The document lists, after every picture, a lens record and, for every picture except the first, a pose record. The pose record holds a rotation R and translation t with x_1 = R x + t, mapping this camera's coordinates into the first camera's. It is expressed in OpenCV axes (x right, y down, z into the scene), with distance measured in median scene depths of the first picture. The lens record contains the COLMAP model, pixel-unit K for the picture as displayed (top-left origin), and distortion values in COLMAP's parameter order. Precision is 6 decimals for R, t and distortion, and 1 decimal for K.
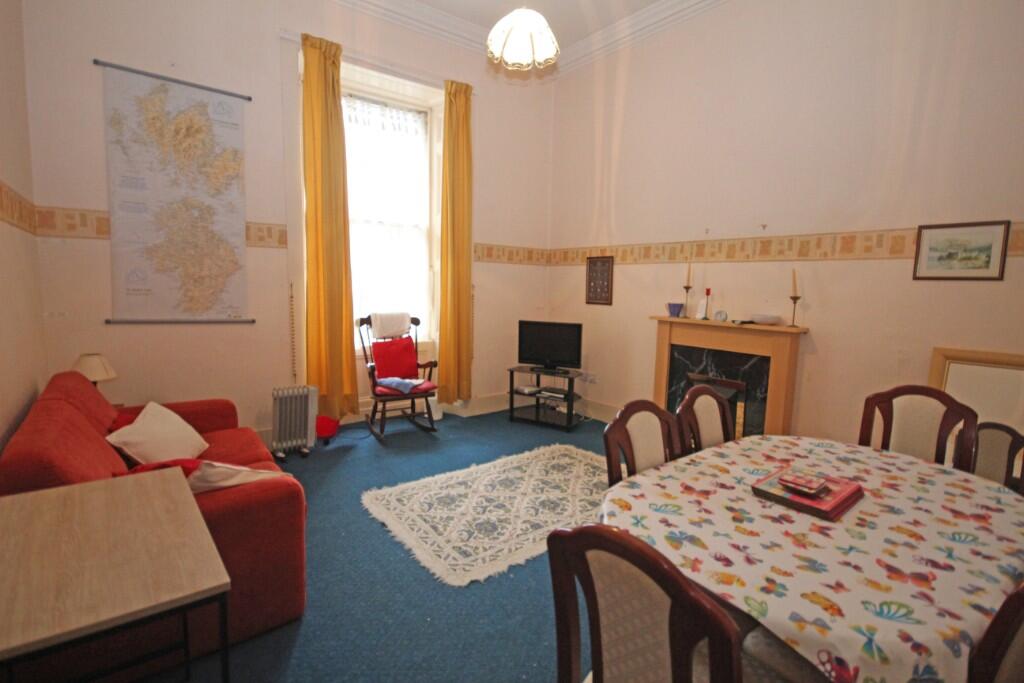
lens RADIAL K [[472.9, 0, 513.1], [0, 472.9, 341.1], [0, 0, 1]] dist [-0.004473, -0.002825]
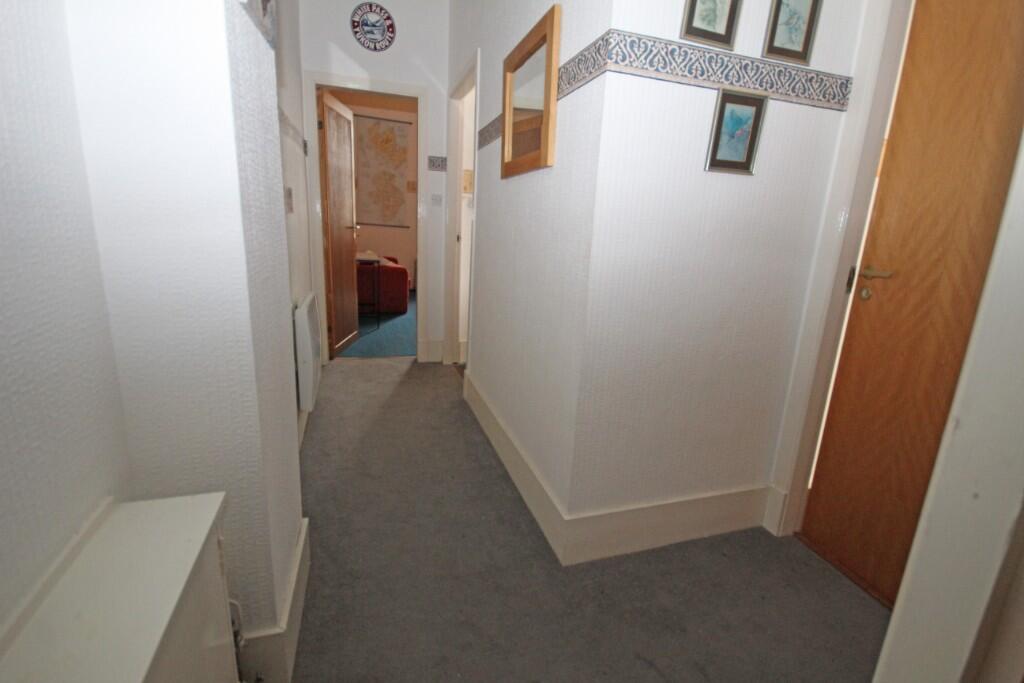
lens RADIAL K [[472.9, 0, 512.0], [0, 472.9, 342.2], [0, 0, 1]] dist [-0.004473, -0.002825]
pose [[0.955177, 0.098596, -0.279134, 0.628220], [-0.065722, 0.990004, 0.124794, 0.198263], [0.288648, -0.100855, 0.952108, -1.101934]]
